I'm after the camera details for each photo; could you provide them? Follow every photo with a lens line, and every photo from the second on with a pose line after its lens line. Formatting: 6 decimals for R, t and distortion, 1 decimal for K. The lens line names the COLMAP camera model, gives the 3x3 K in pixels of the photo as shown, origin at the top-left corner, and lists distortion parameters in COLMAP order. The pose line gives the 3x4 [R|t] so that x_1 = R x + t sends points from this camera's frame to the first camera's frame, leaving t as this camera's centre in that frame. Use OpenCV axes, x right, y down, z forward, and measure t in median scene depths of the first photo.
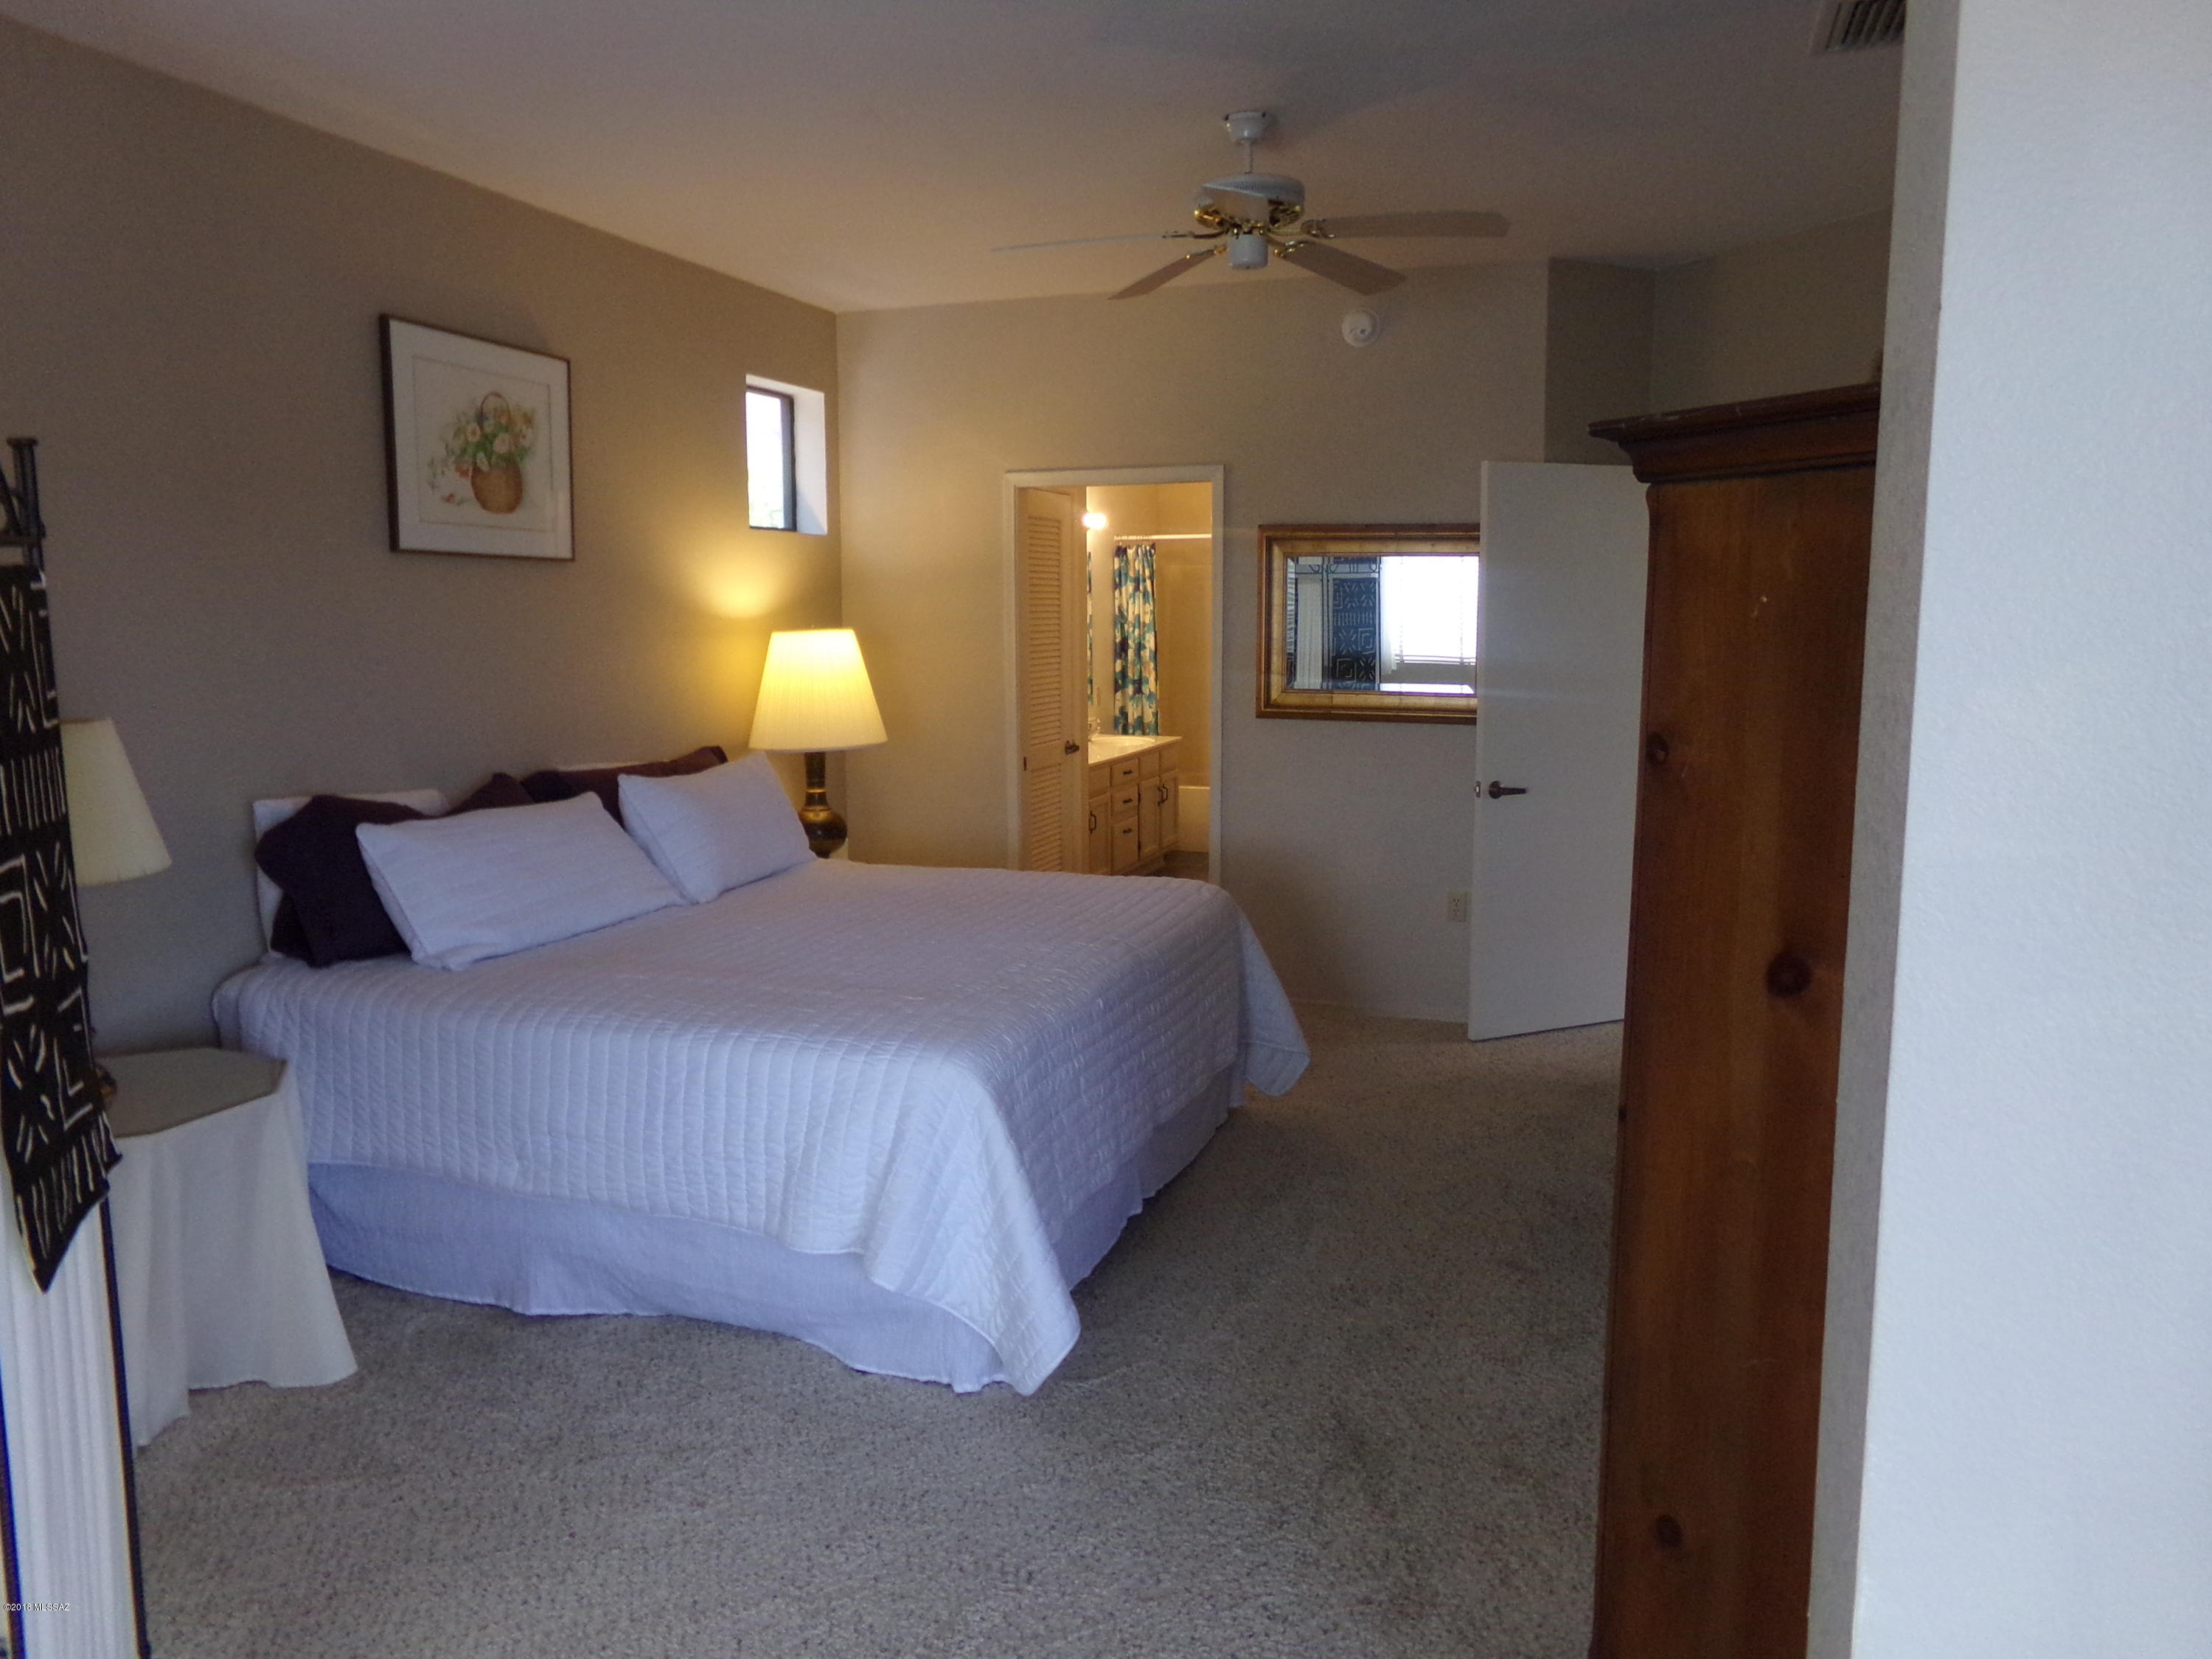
lens RADIAL K [[1522.6, 0, 1111.9], [0, 1522.6, 814.8], [0, 0, 1]] dist [-0.031387, 0.076887]
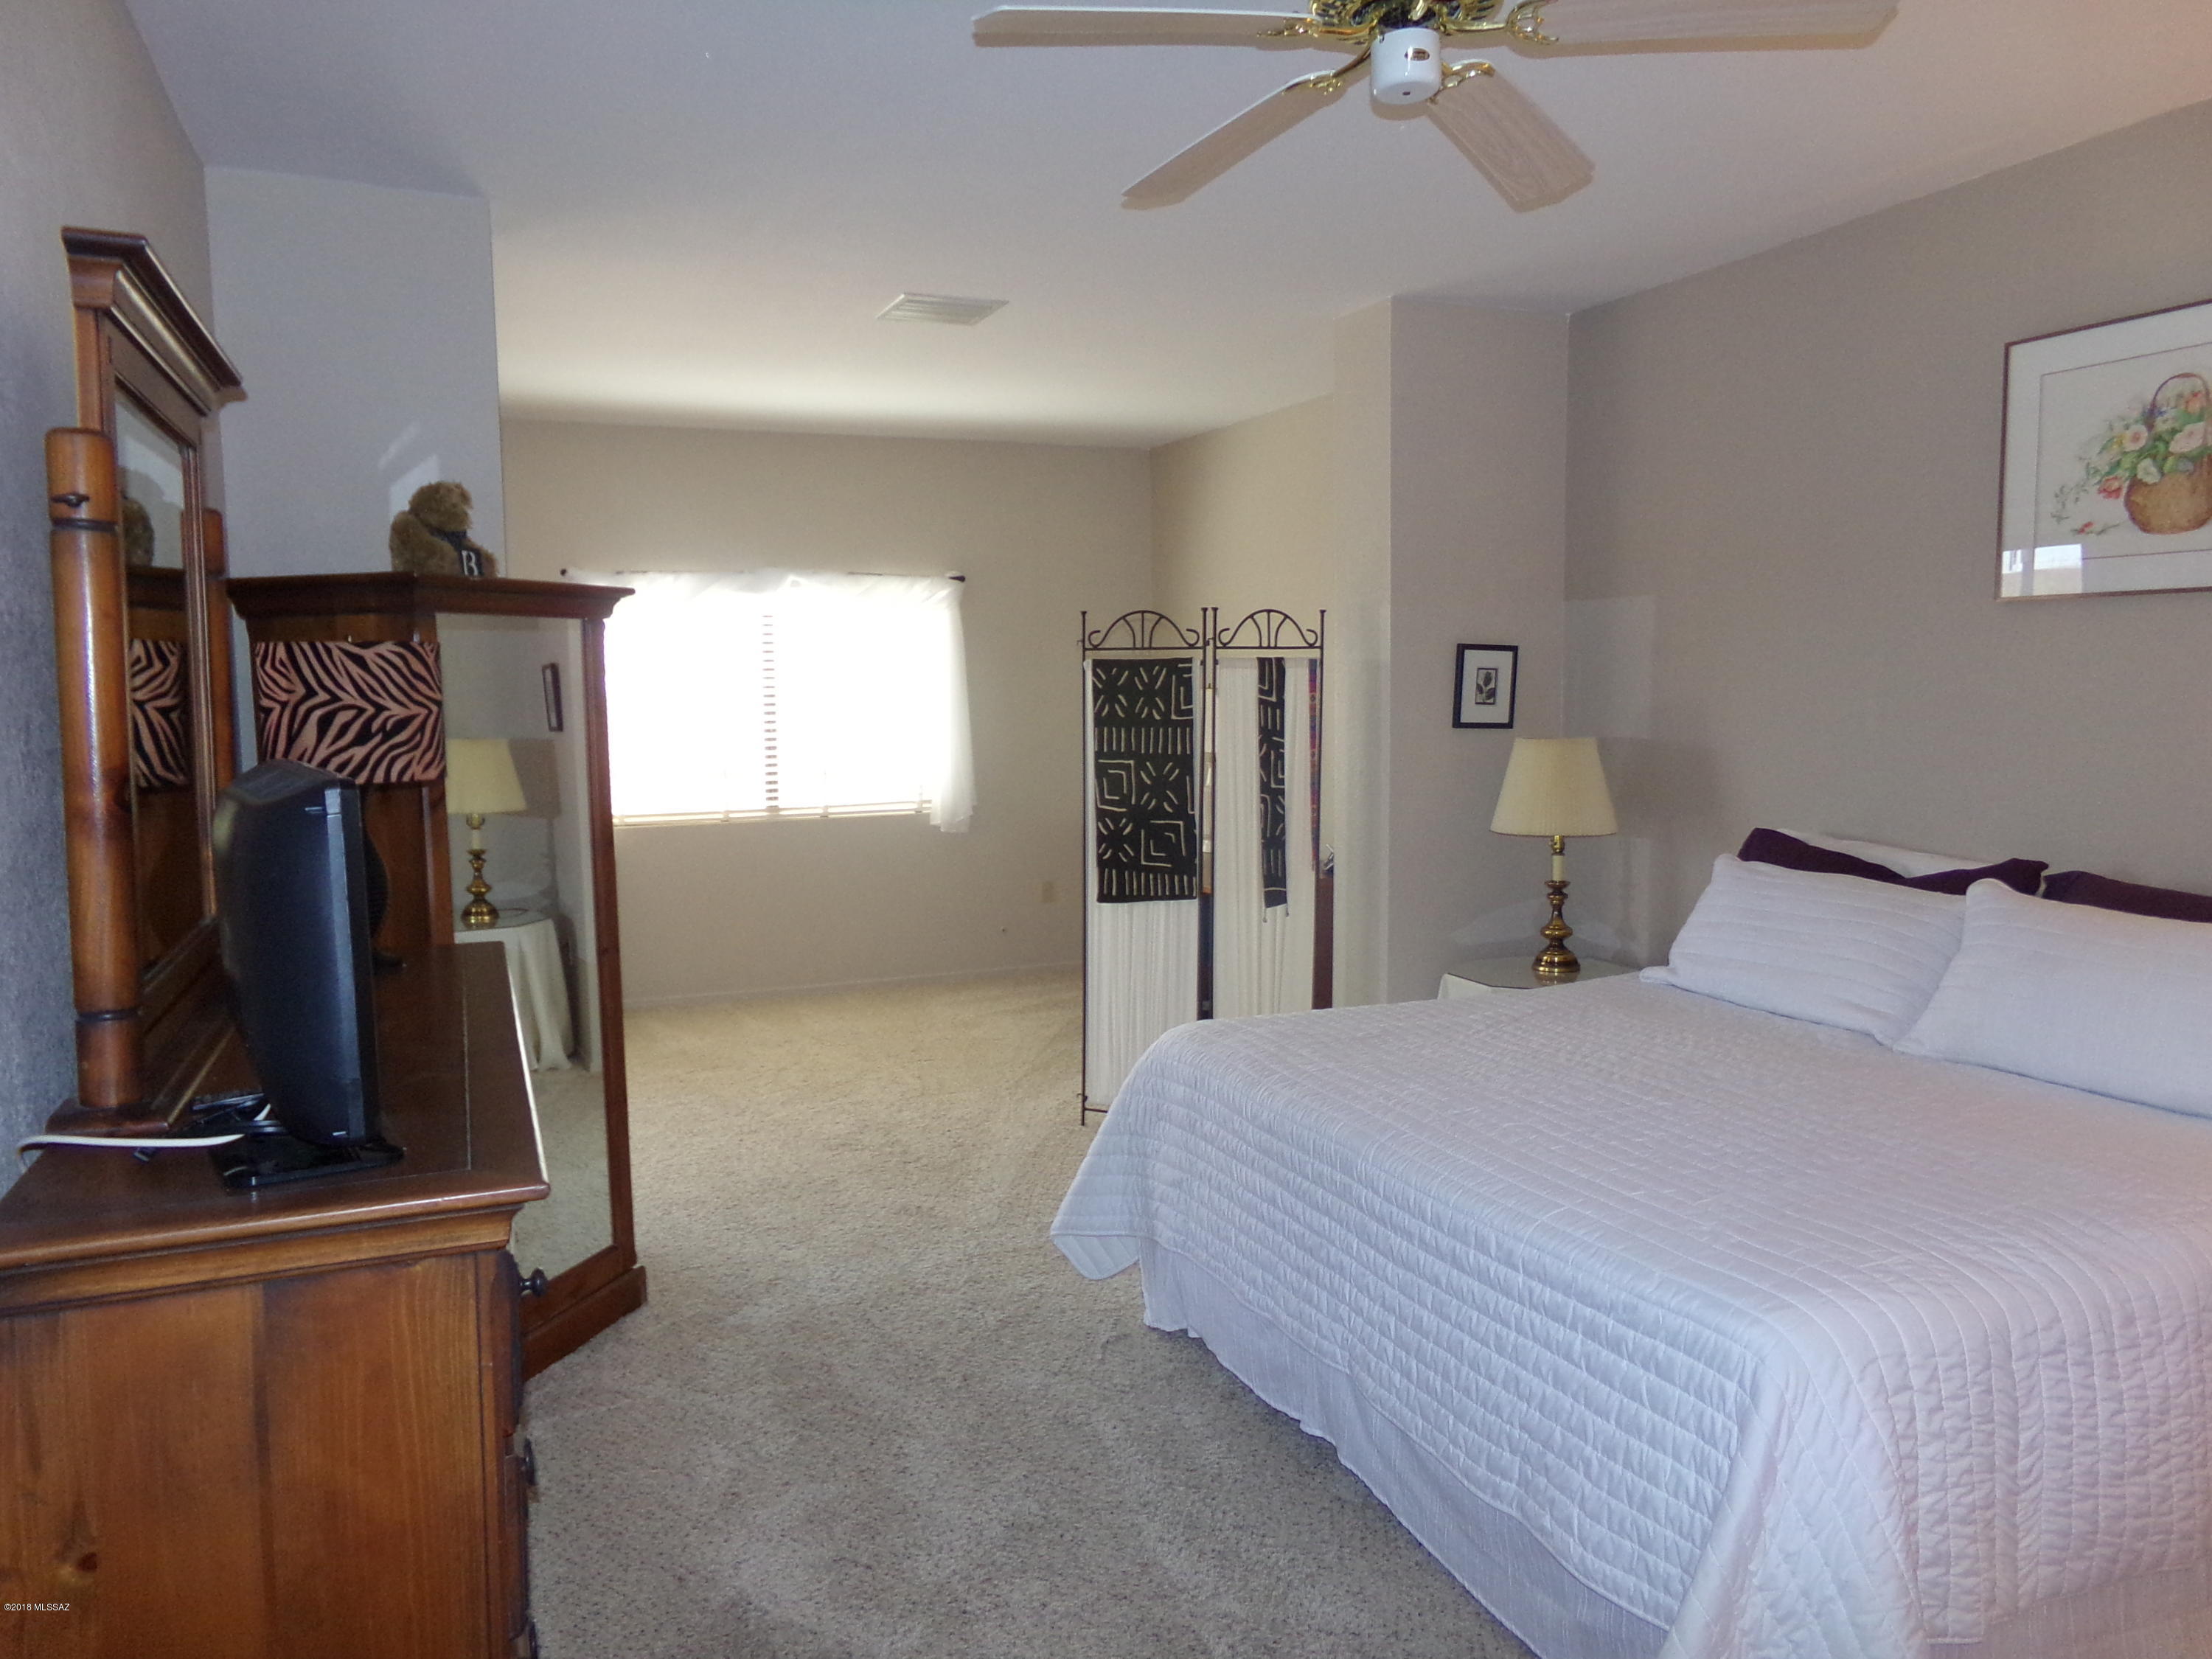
lens RADIAL K [[1522.6, 0, 1112.2], [0, 1522.6, 811.8], [0, 0, 1]] dist [-0.031387, 0.076887]
pose [[-0.725517, 0.065233, -0.685106, 0.667457], [-0.083065, 0.979919, 0.181268, -0.206222], [0.683173, 0.188421, -0.705529, 1.578365]]
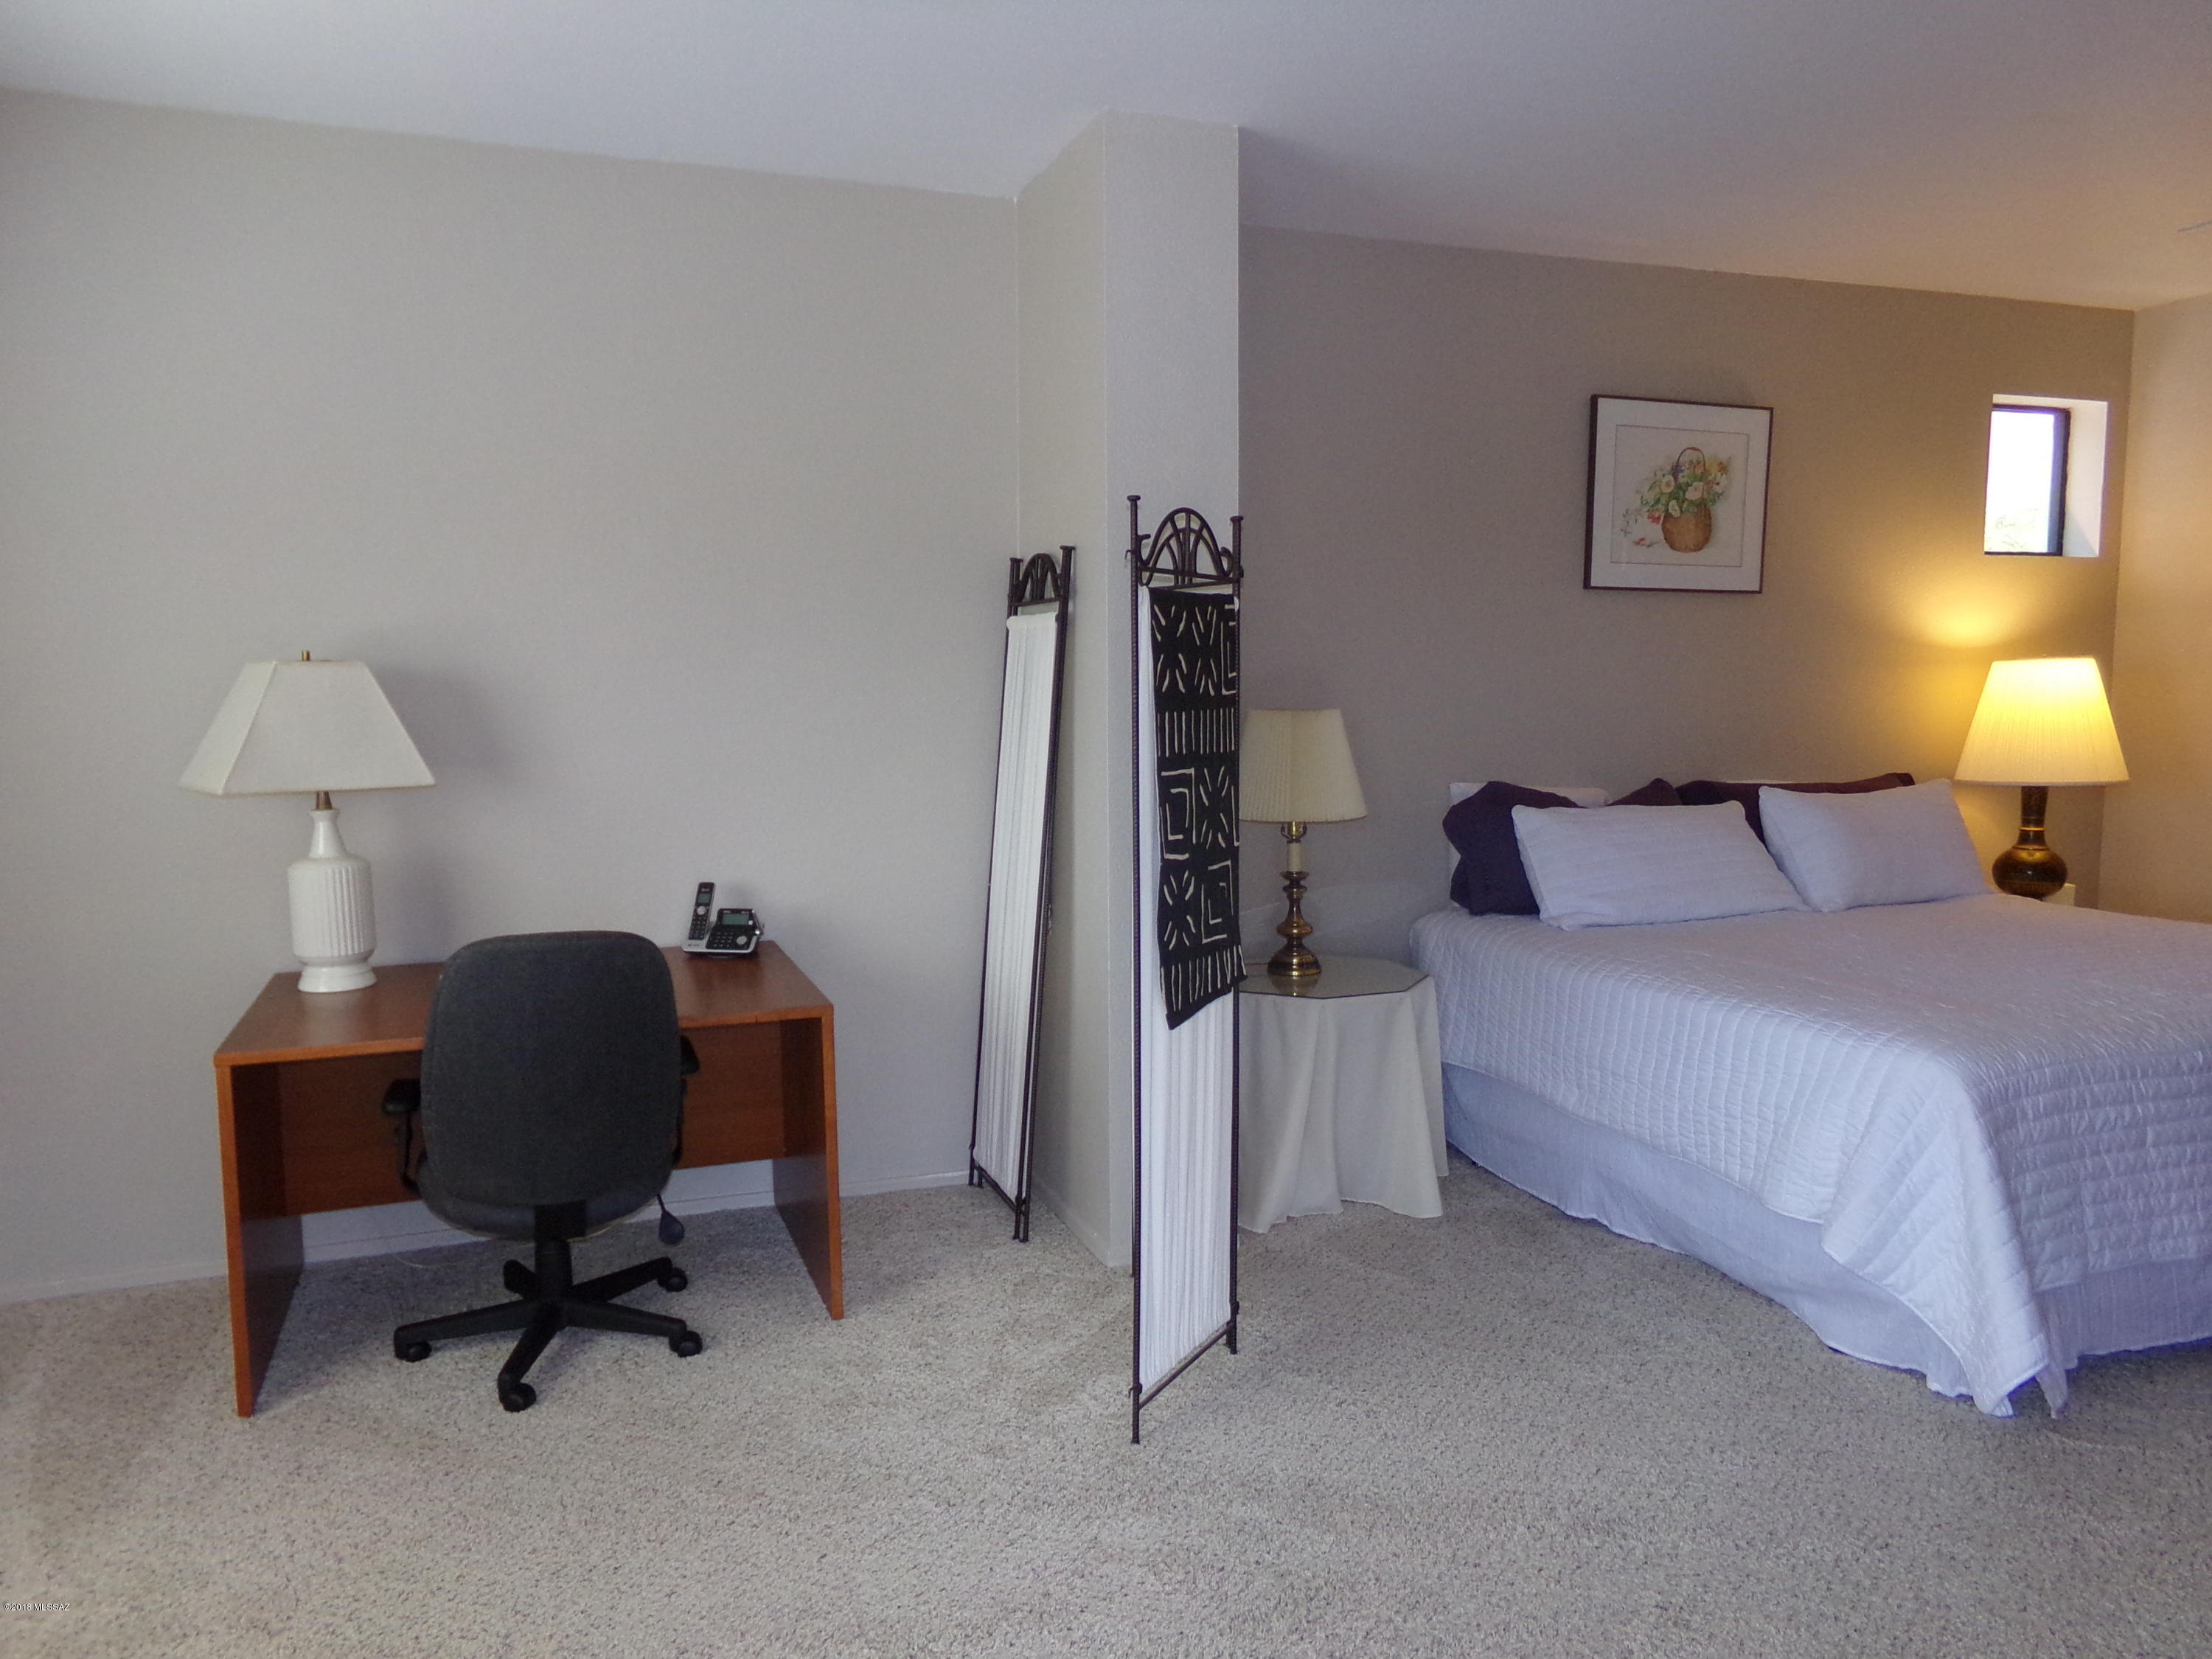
lens RADIAL K [[1522.6, 0, 1109.7], [0, 1522.6, 809.0], [0, 0, 1]] dist [-0.031387, 0.076887]
pose [[0.648423, 0.064252, -0.758564, 0.248770], [-0.094835, 0.995488, 0.003255, 0.038620], [0.755350, 0.069828, 0.651591, -0.068235]]
